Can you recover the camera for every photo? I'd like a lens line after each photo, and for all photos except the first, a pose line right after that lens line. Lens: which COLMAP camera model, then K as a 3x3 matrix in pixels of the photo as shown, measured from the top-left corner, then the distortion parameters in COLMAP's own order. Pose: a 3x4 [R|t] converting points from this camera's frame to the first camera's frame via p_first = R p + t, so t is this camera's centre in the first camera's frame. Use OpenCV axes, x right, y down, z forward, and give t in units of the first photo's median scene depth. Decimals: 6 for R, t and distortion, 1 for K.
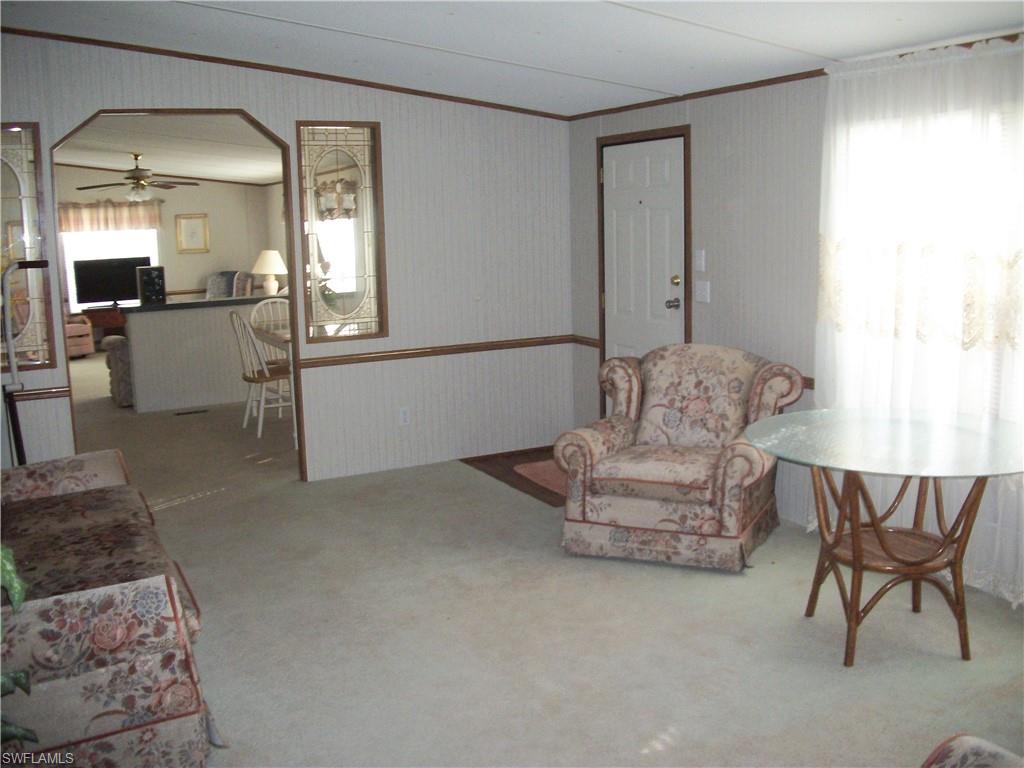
lens RADIAL K [[946.5, 0, 512.0], [0, 946.5, 384.0], [0, 0, 1]] dist [-0.110821, -0.000261]
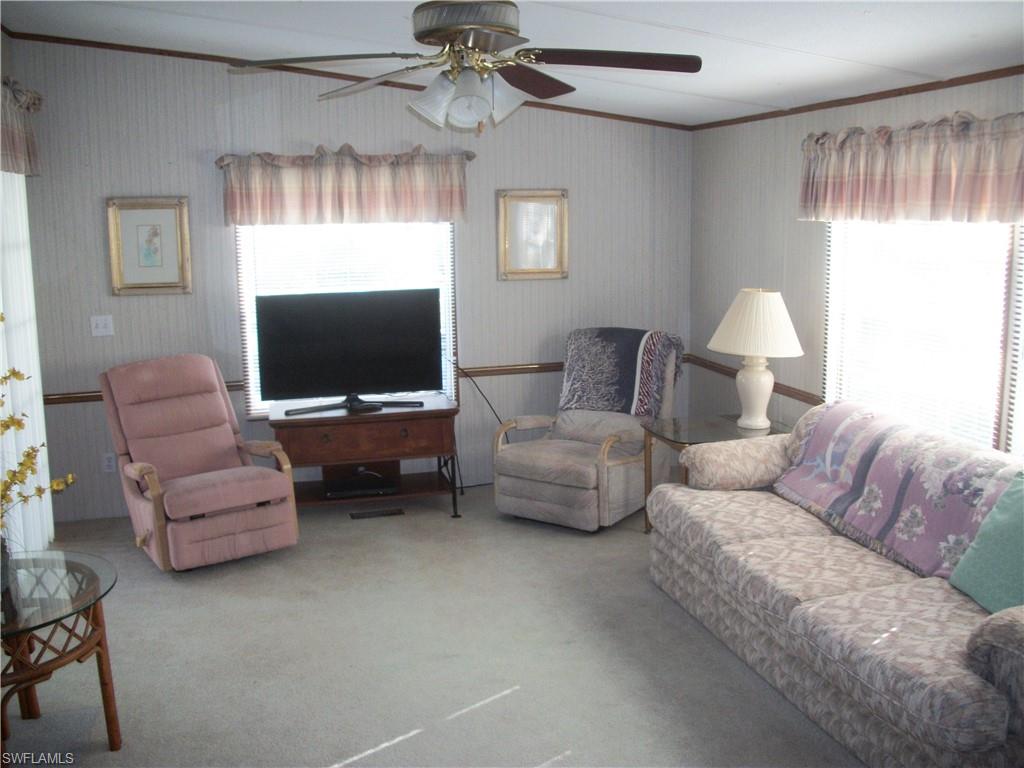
lens RADIAL K [[946.5, 0, 512.0], [0, 946.5, 384.0], [0, 0, 1]] dist [-0.110821, -0.000261]
pose [[0.973944, 0.052625, -0.220599, -0.267591], [-0.049462, 0.998579, 0.019840, -0.106927], [0.221329, -0.008411, 0.975163, 0.608160]]
